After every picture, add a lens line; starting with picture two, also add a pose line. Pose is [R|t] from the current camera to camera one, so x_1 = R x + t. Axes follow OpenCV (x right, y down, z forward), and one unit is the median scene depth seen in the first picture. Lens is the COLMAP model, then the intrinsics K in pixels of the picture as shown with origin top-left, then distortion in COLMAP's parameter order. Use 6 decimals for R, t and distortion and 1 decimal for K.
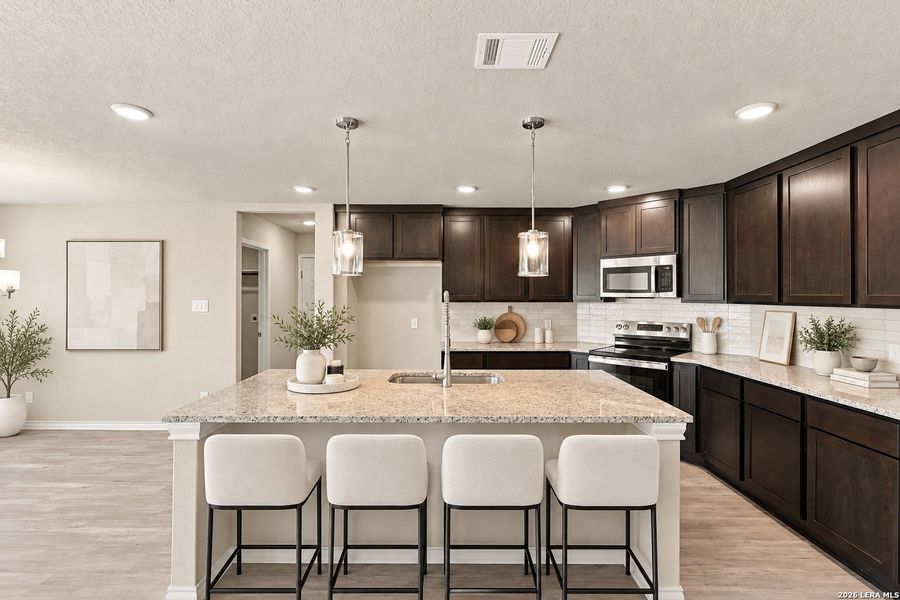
lens RADIAL K [[428.1, 0, 453.6], [0, 428.1, 290.7], [0, 0, 1]] dist [-0.000597, 0.000893]
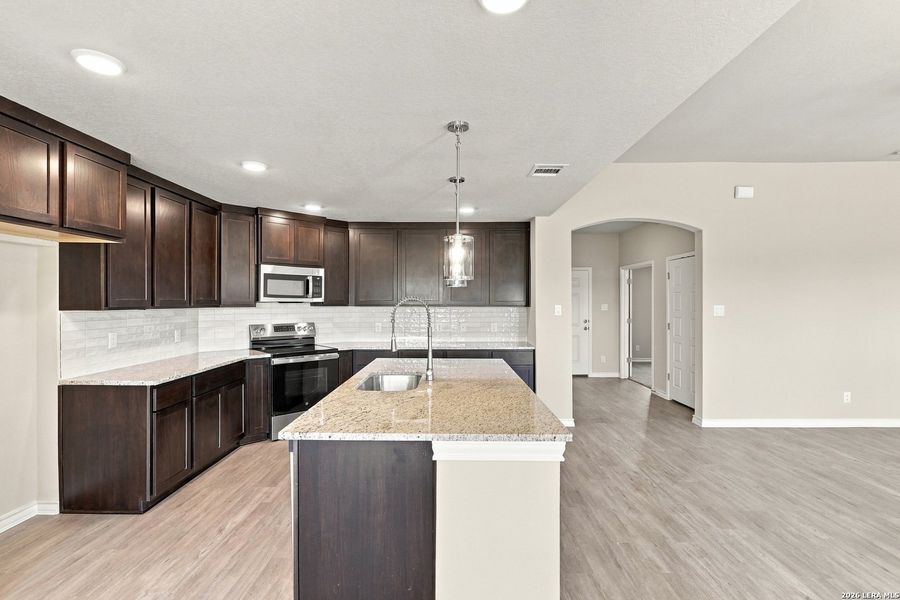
lens RADIAL K [[428.1, 0, 447.5], [0, 428.1, 303.8], [0, 0, 1]] dist [-0.000597, 0.000893]
pose [[0.015963, -0.004488, 0.999863, -0.683353], [-0.006746, 0.999967, 0.004596, 0.012729], [-0.999850, -0.006819, 0.015932, 0.541848]]
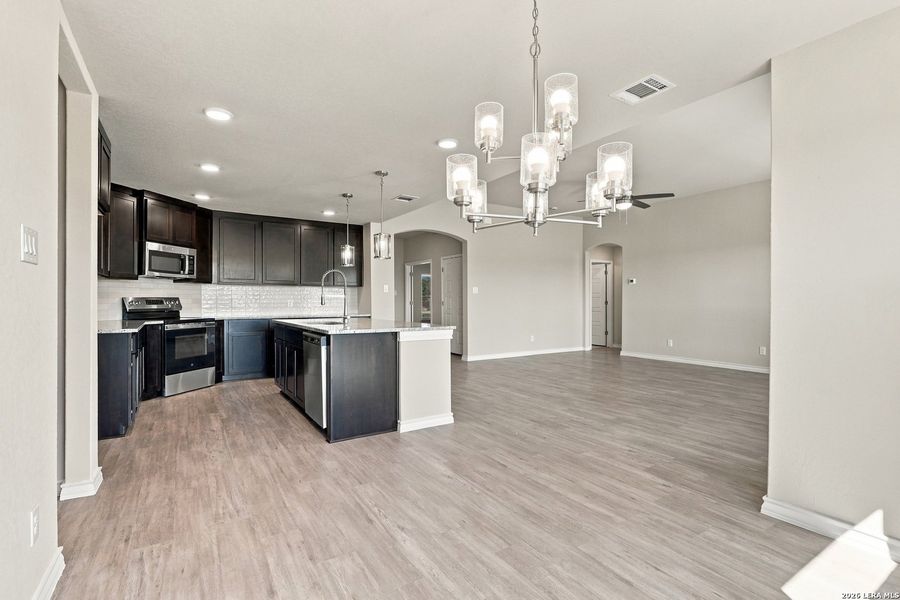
lens RADIAL K [[428.1, 0, 447.8], [0, 428.1, 302.3], [0, 0, 1]] dist [-0.000597, 0.000893]
pose [[-0.533840, -0.000711, 0.845585, -1.053909], [-0.003872, 0.999991, -0.001603, 0.086962], [-0.845577, -0.004130, -0.533838, 0.939886]]
